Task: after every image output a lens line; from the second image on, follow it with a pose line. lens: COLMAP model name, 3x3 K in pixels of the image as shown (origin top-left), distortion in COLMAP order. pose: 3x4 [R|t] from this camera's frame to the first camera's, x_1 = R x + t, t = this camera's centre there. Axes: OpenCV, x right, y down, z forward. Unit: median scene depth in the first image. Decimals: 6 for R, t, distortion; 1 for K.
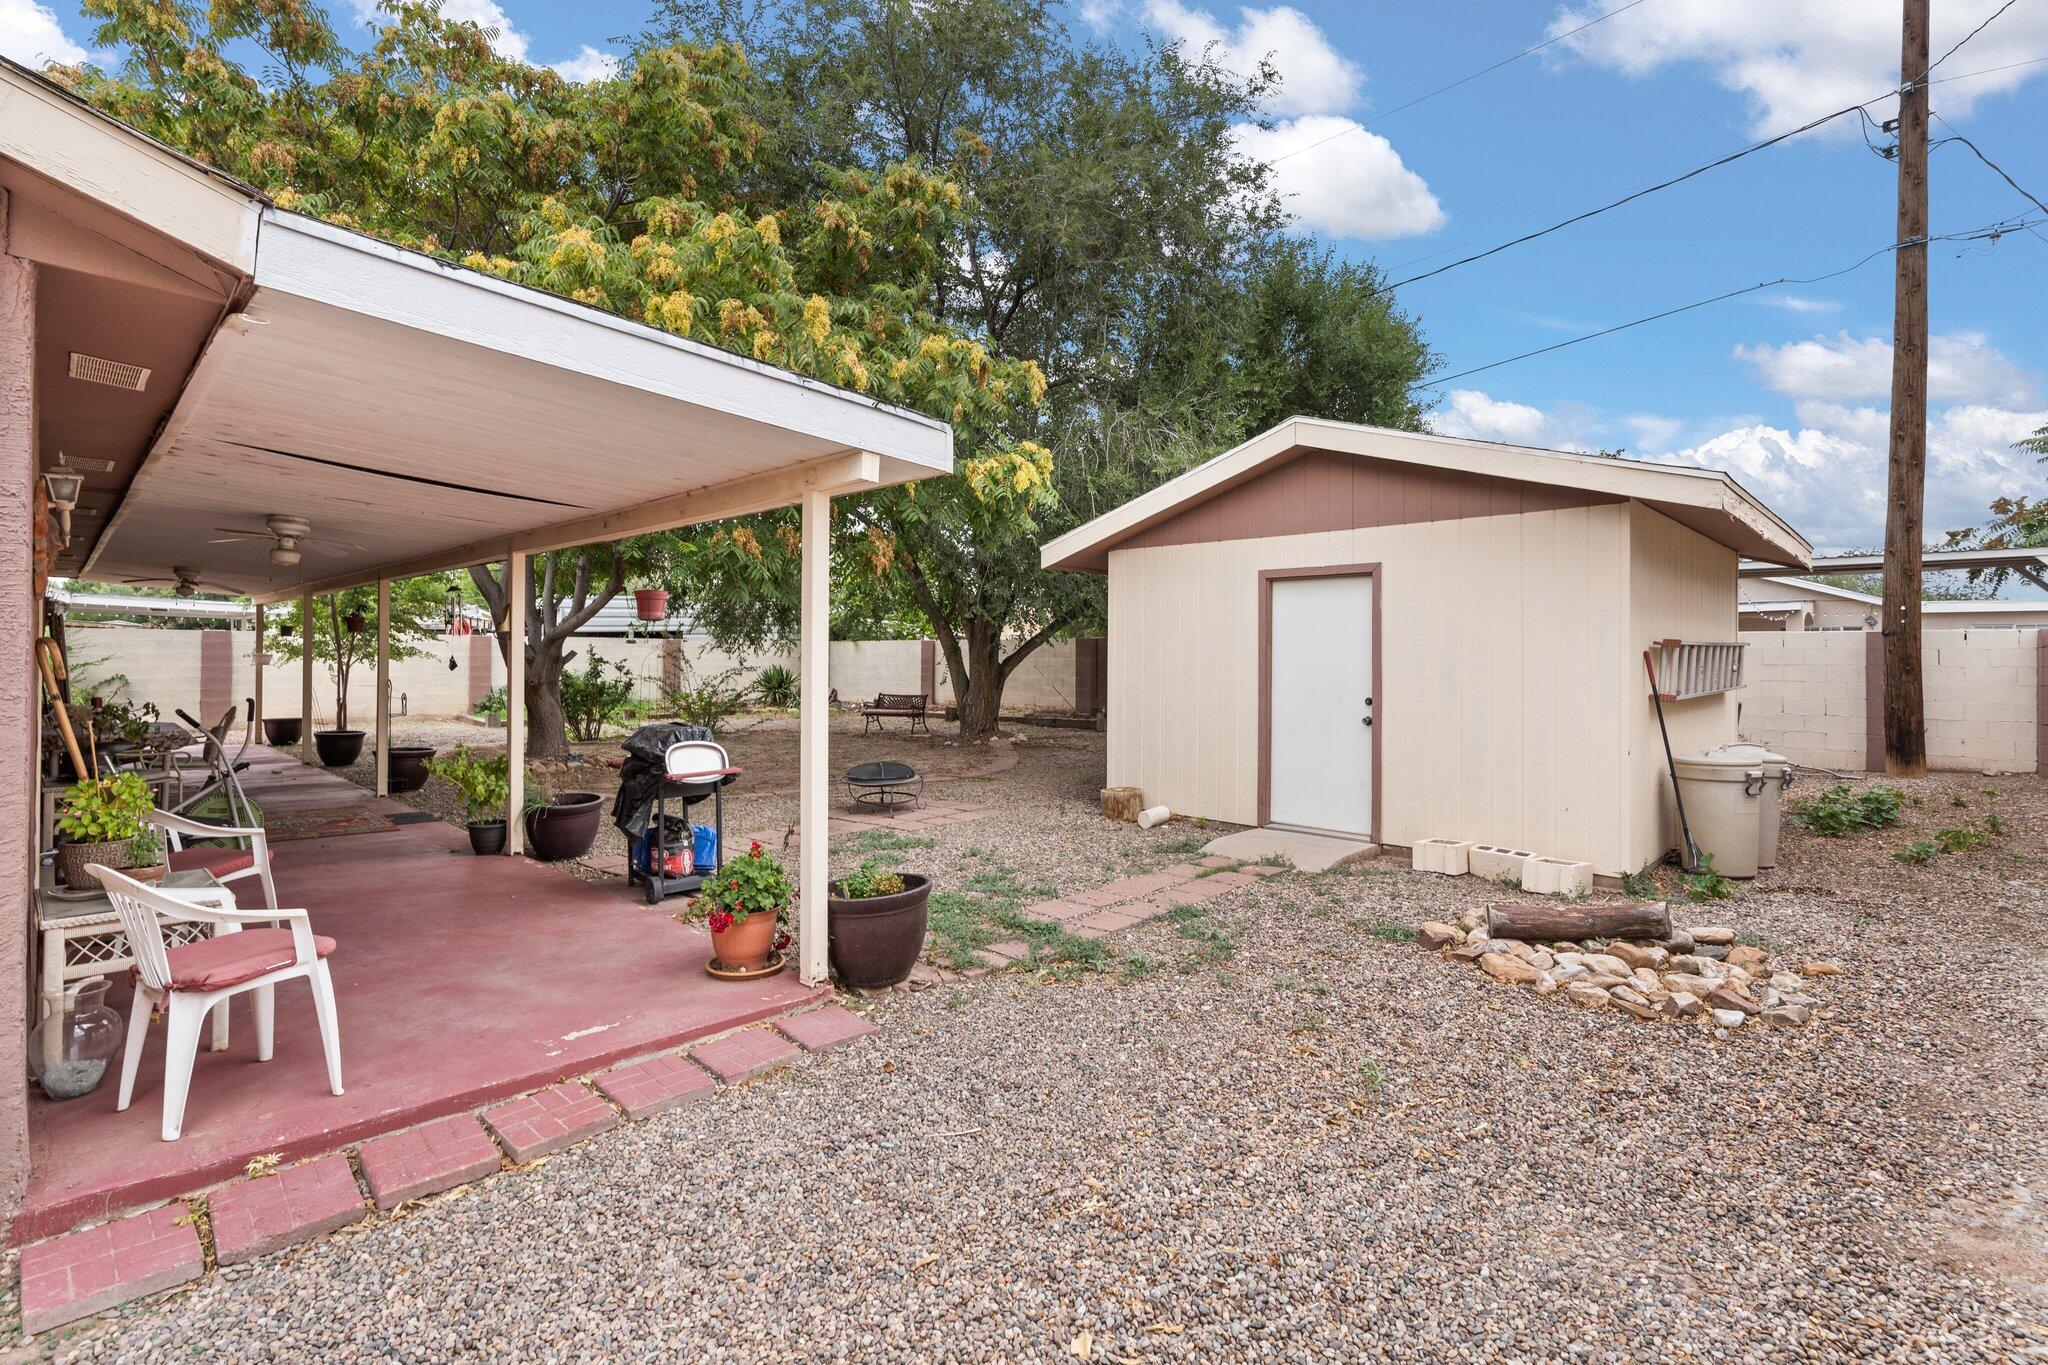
lens RADIAL K [[938.3, 0, 1014.0], [0, 938.3, 654.3], [0, 0, 1]] dist [0.000401, 0.000498]
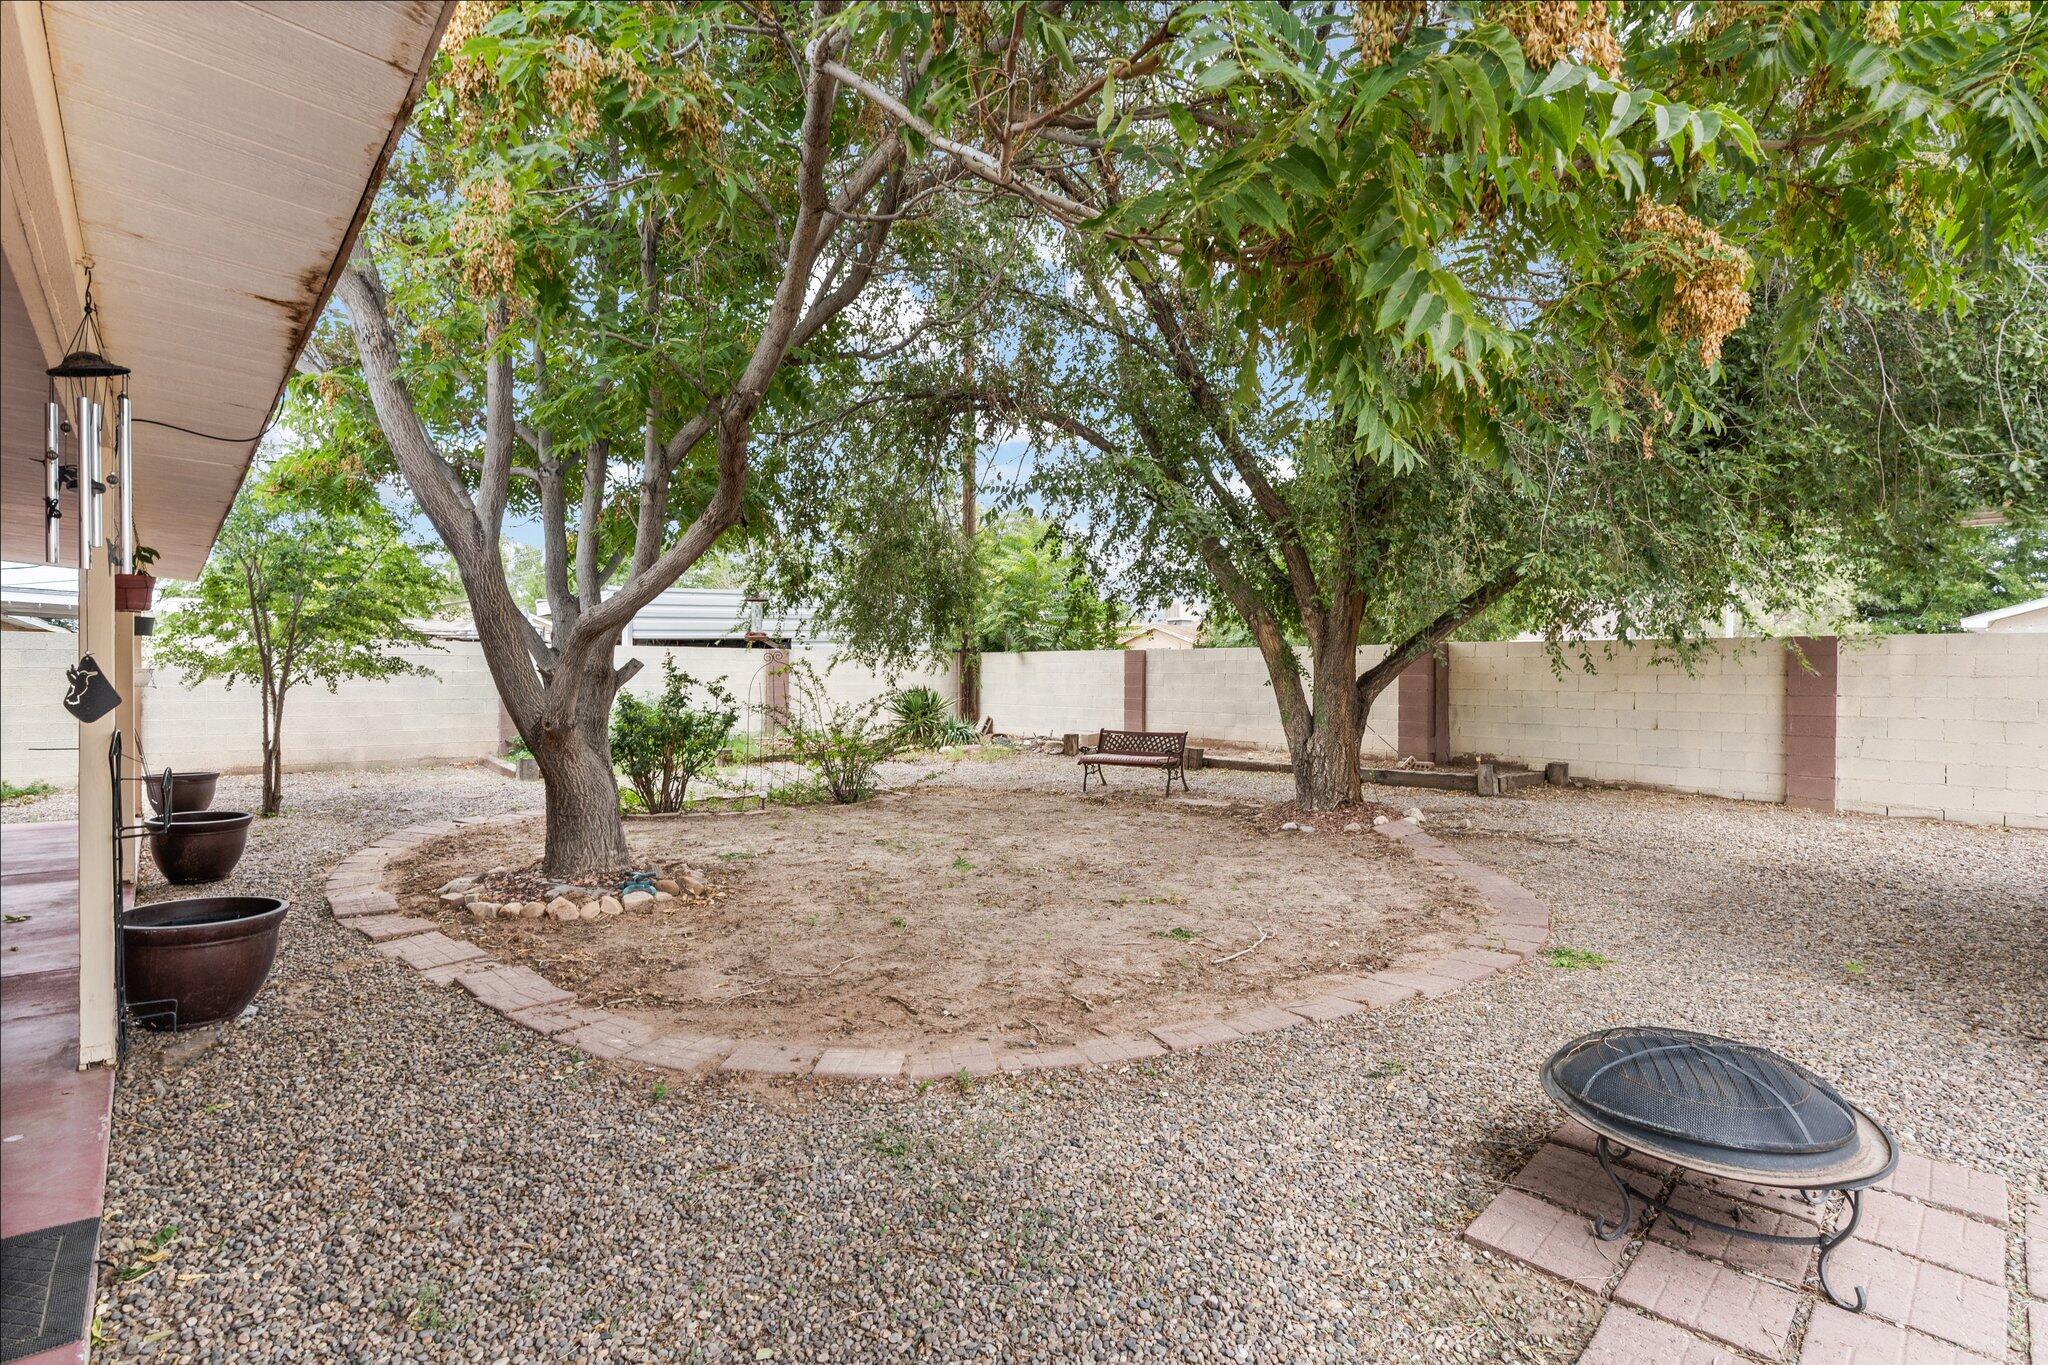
lens RADIAL K [[967.7, 0, 1029.4], [0, 967.7, 699.0], [0, 0, 1]] dist [-0.005953, 0.000518]
pose [[0.997881, 0.000497, -0.065061, -0.185787], [0.001272, 0.999631, 0.027141, 0.003125], [0.065050, -0.027166, 0.997512, 0.409507]]
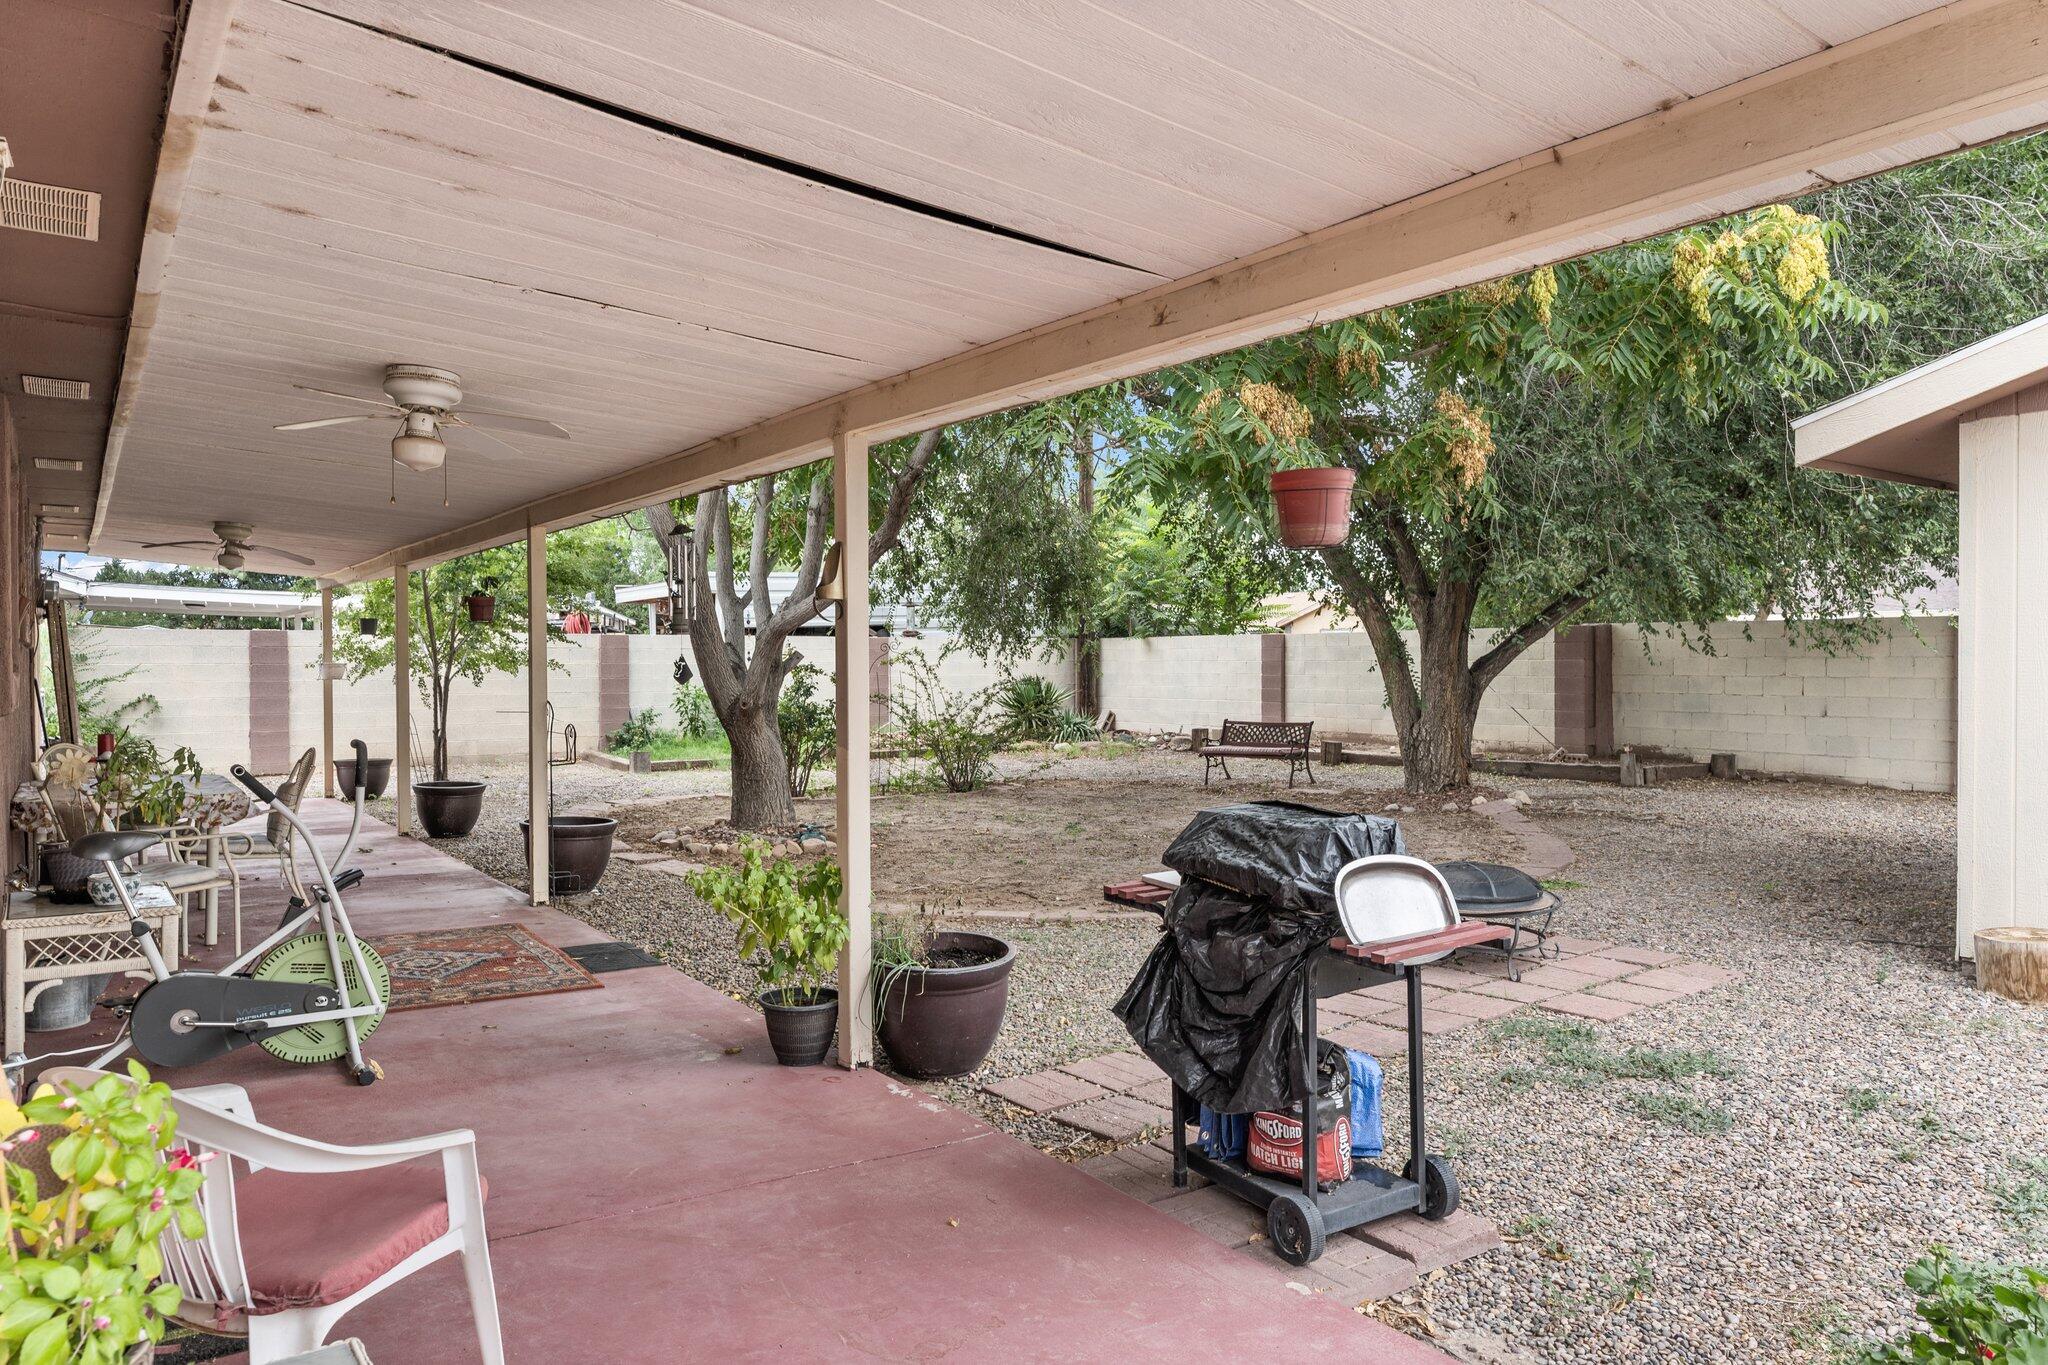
lens RADIAL K [[1325.2, 0, 1033.8], [0, 1325.2, 689.8], [0, 0, 1]] dist [0.000969, 0.000915]
pose [[0.984793, -0.005337, -0.173647, -0.144131], [0.009094, 0.999741, 0.020849, 0.003522], [0.173491, -0.022111, 0.984587, 0.157257]]
